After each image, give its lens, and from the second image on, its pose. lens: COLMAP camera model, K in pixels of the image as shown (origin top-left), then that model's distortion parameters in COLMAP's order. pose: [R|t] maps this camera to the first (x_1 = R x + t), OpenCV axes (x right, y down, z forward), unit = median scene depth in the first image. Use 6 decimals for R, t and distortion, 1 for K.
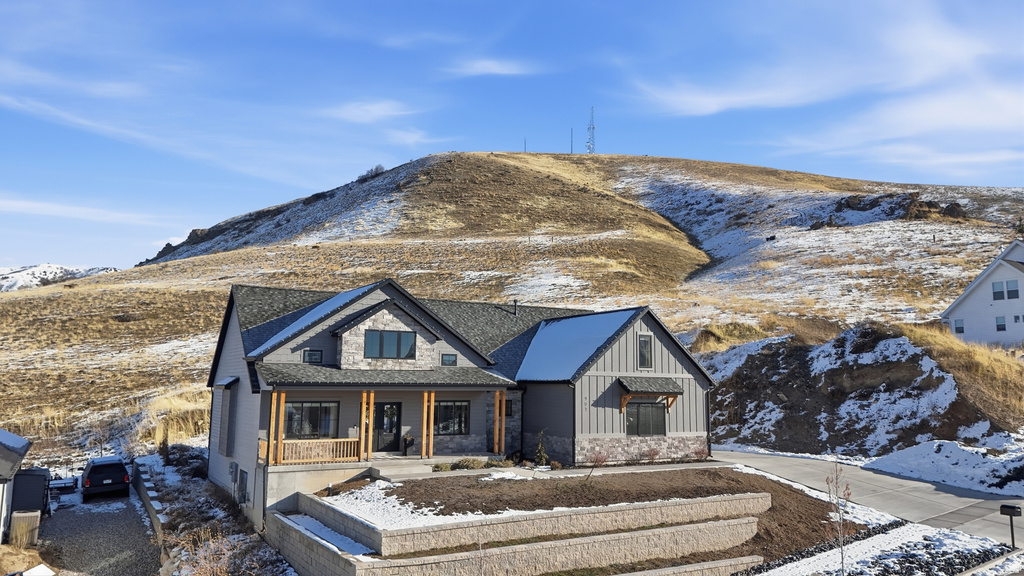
lens RADIAL K [[747.1, 0, 512.0], [0, 747.1, 288.0], [0, 0, 1]] dist [0.082557, -0.078891]
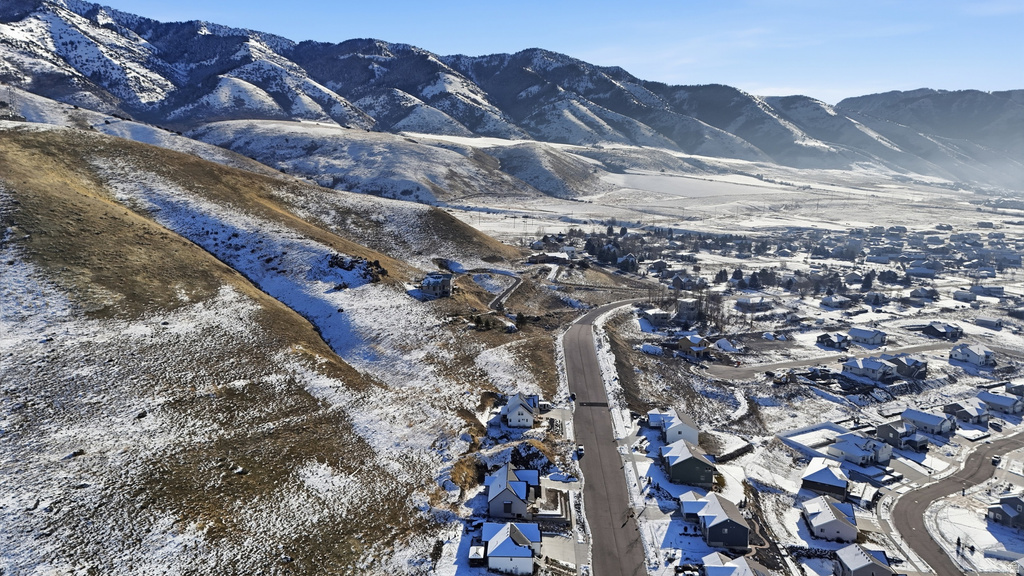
lens RADIAL K [[747.1, 0, 512.0], [0, 747.1, 288.0], [0, 0, 1]] dist [0.082557, -0.078891]
pose [[0.520267, -0.130831, 0.843923, -4.459660], [-0.110649, 0.969539, 0.218518, -2.467921], [-0.846805, -0.207067, 0.489943, -1.459908]]
